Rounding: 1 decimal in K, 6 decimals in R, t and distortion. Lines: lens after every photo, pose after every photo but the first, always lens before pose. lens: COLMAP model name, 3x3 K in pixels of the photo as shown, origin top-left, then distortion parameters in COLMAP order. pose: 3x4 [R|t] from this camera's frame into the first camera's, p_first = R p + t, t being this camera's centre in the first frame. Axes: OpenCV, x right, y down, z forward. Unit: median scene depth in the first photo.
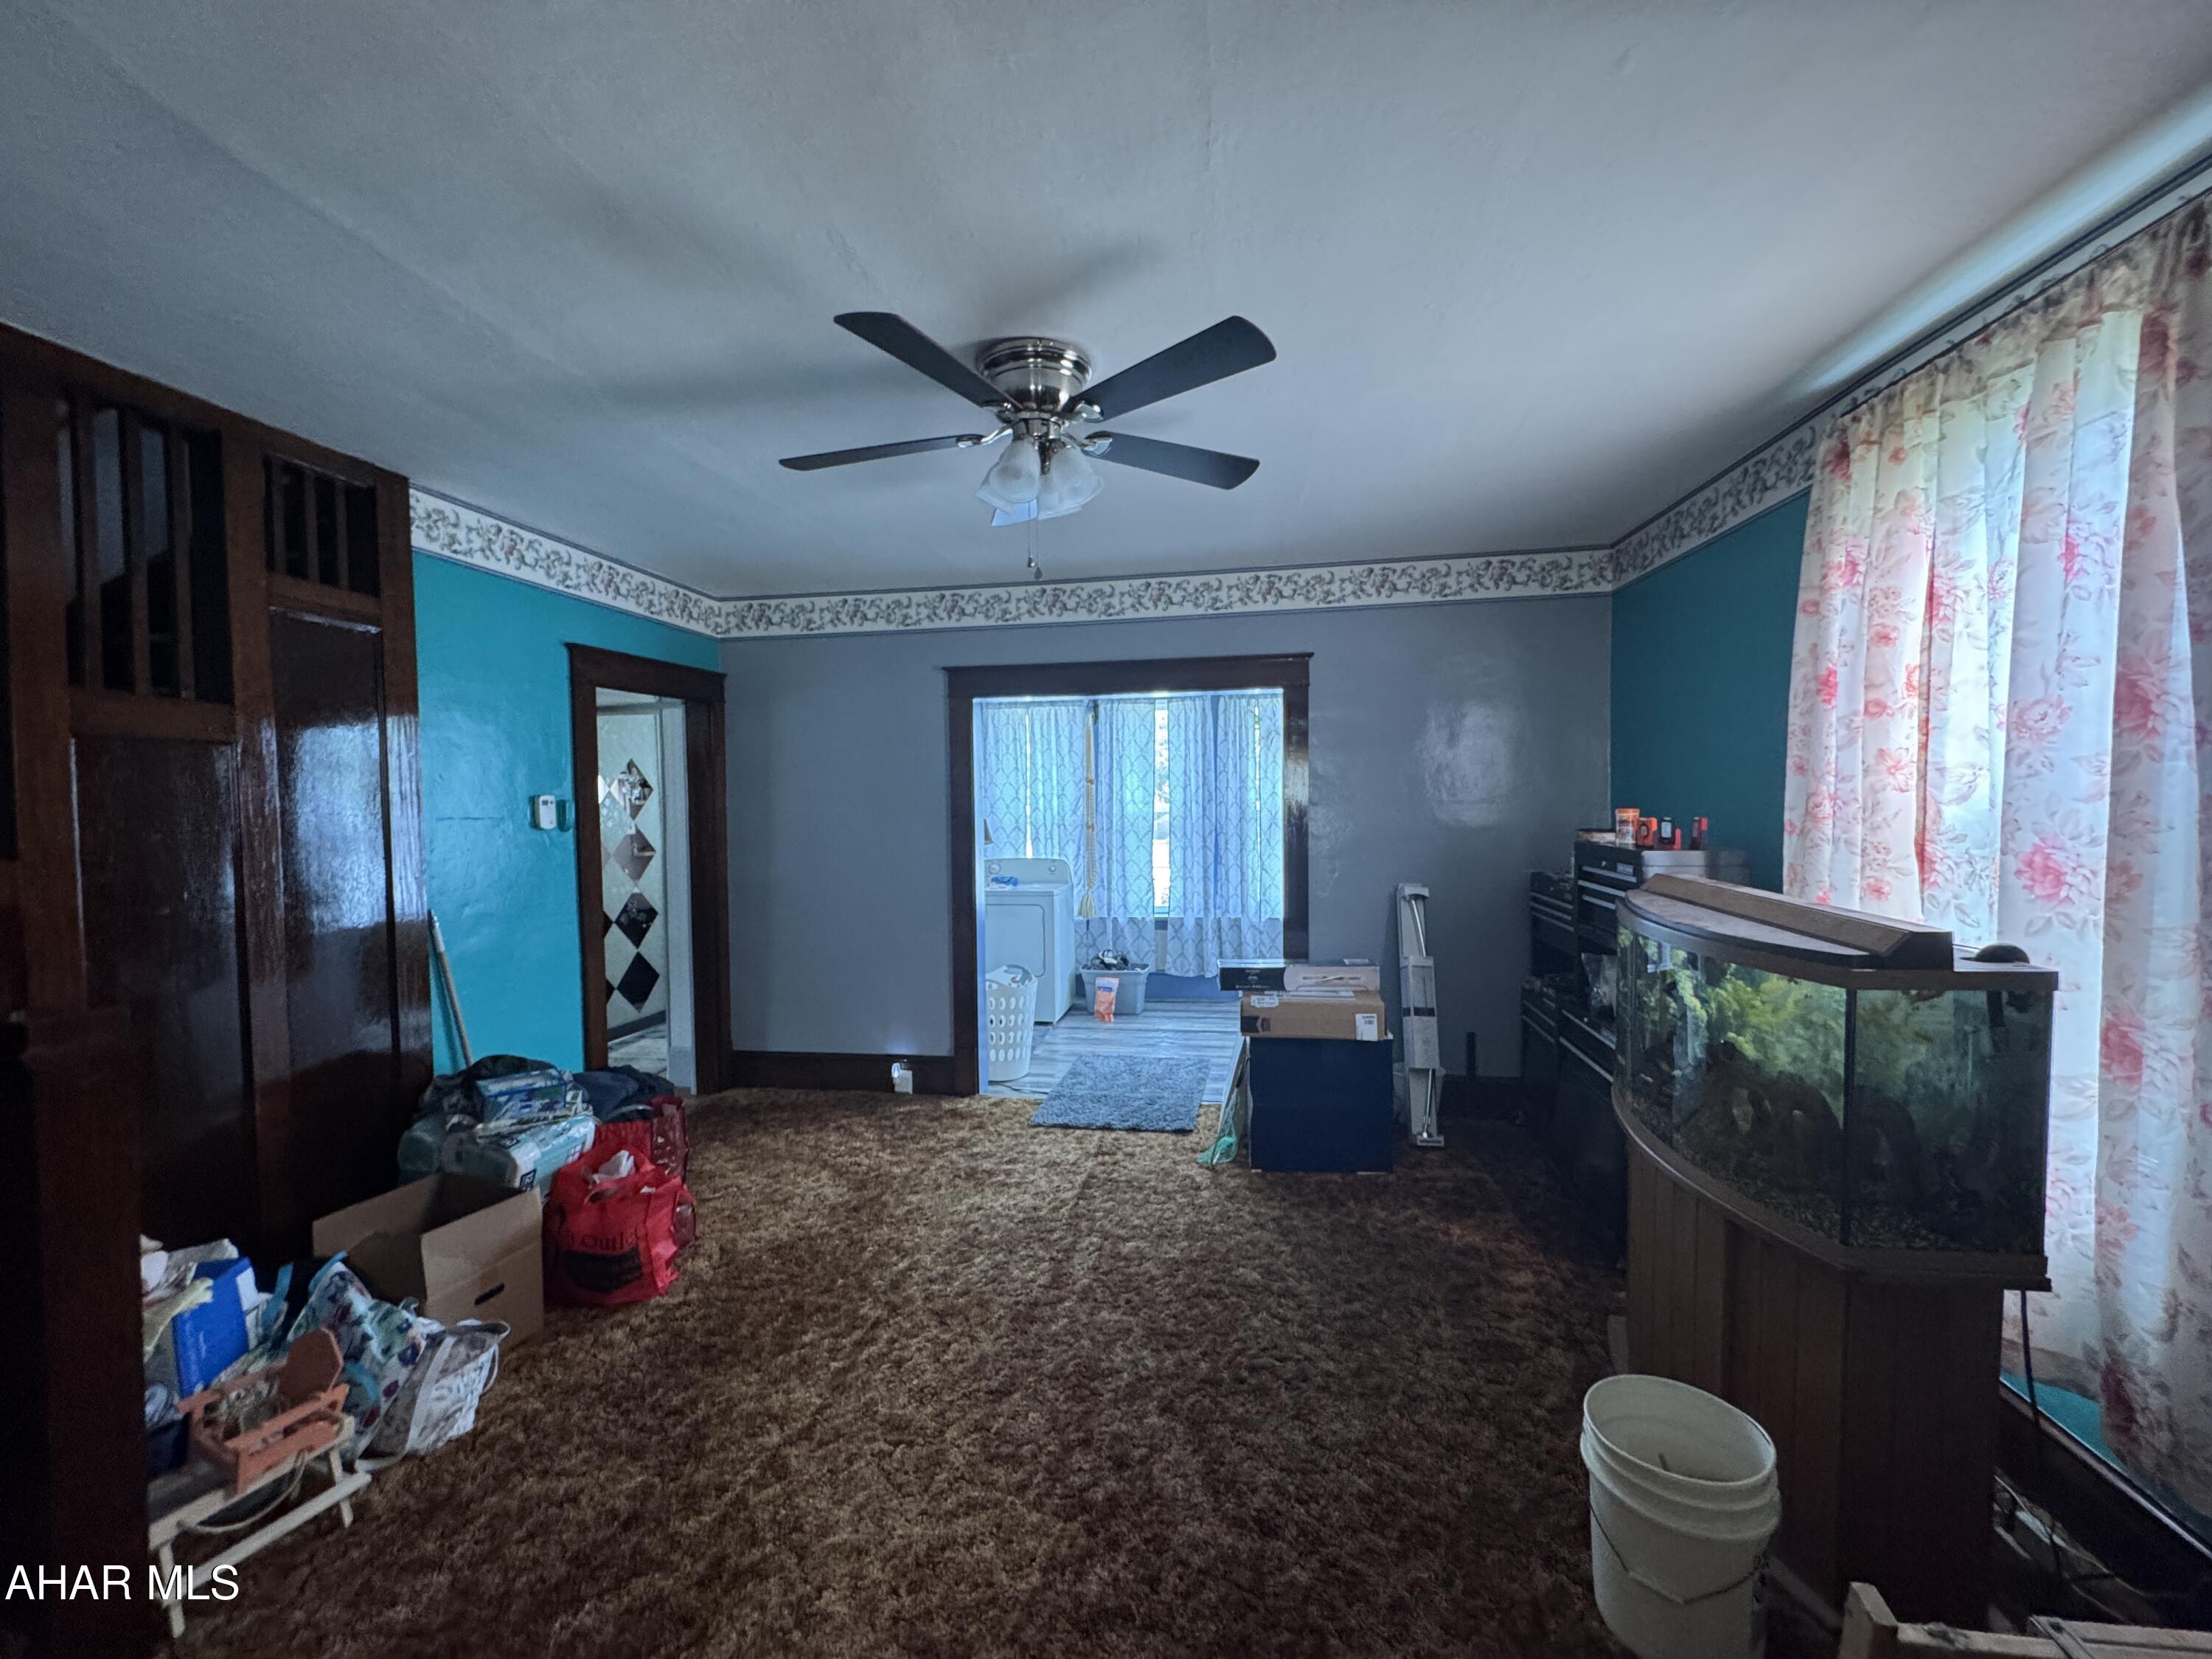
lens RADIAL K [[883.3, 0, 1122.0], [0, 883.3, 829.5], [0, 0, 1]] dist [-0.004163, -0.000354]
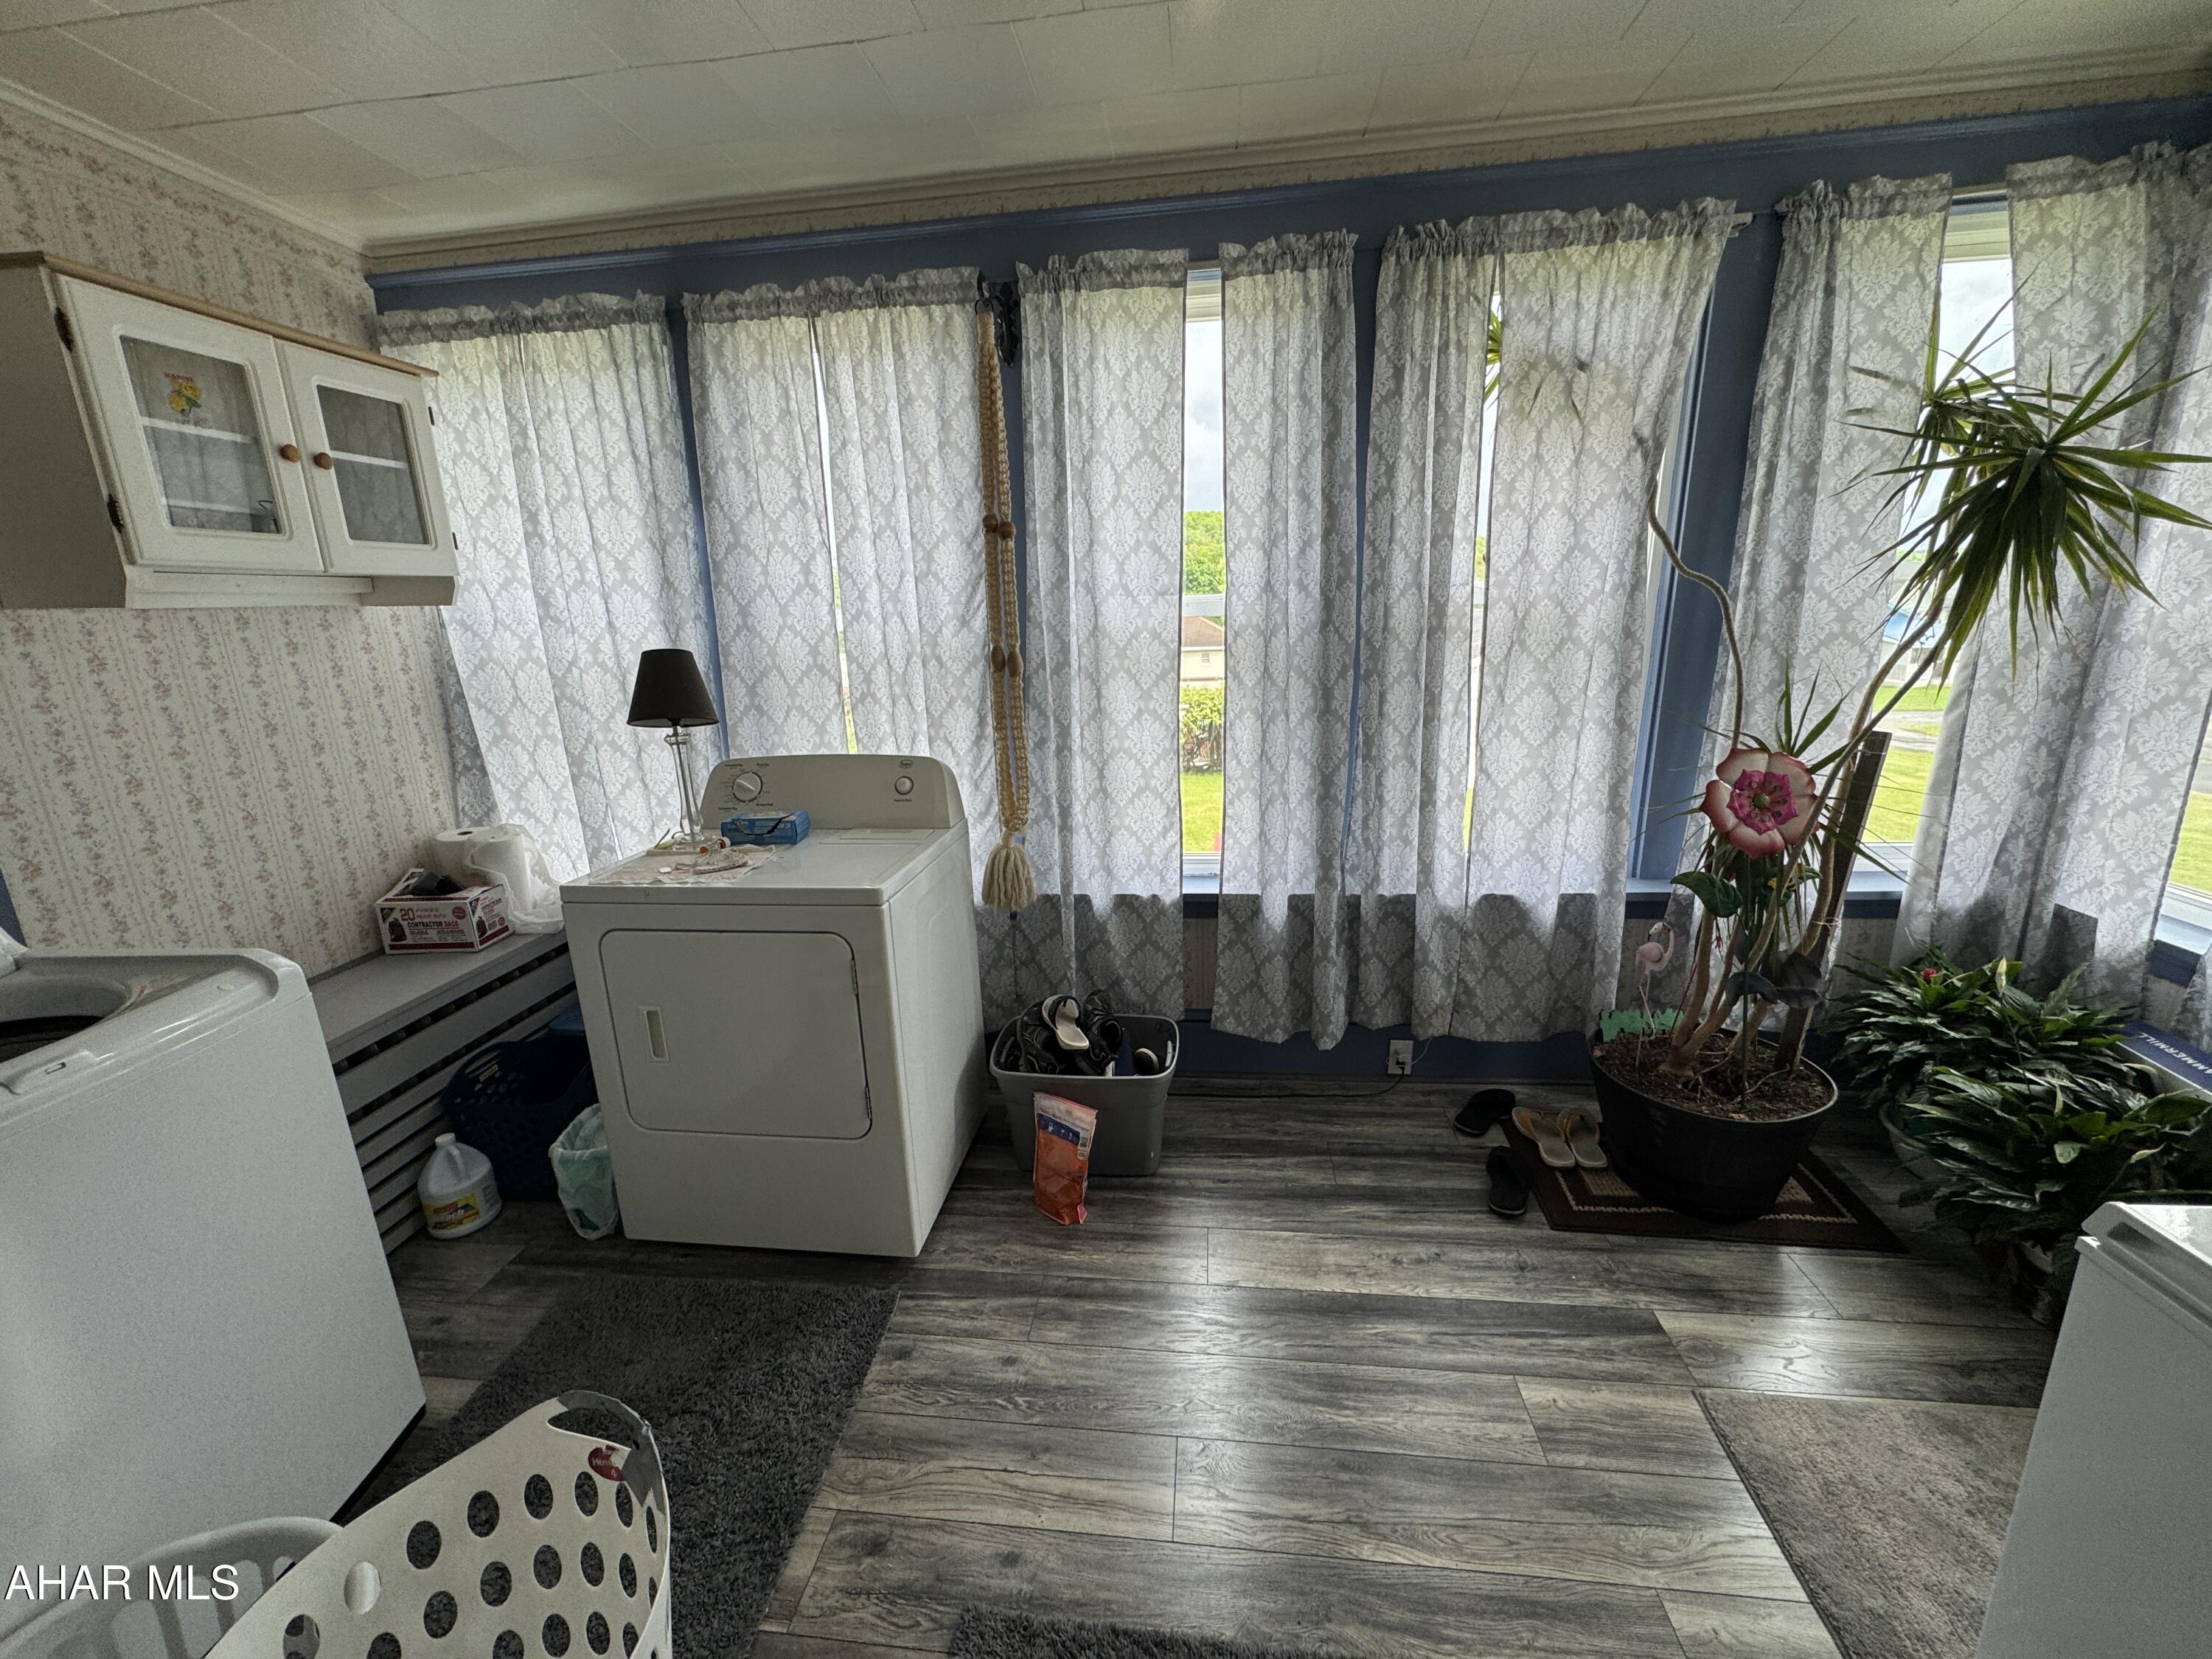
lens RADIAL K [[883.3, 0, 1101.8], [0, 883.3, 829.0], [0, 0, 1]] dist [-0.004163, -0.000354]
pose [[0.999676, -0.024446, 0.007121, -0.001477], [0.022473, 0.978592, 0.204580, -0.009303], [-0.011970, -0.204353, 0.978824, 0.635058]]
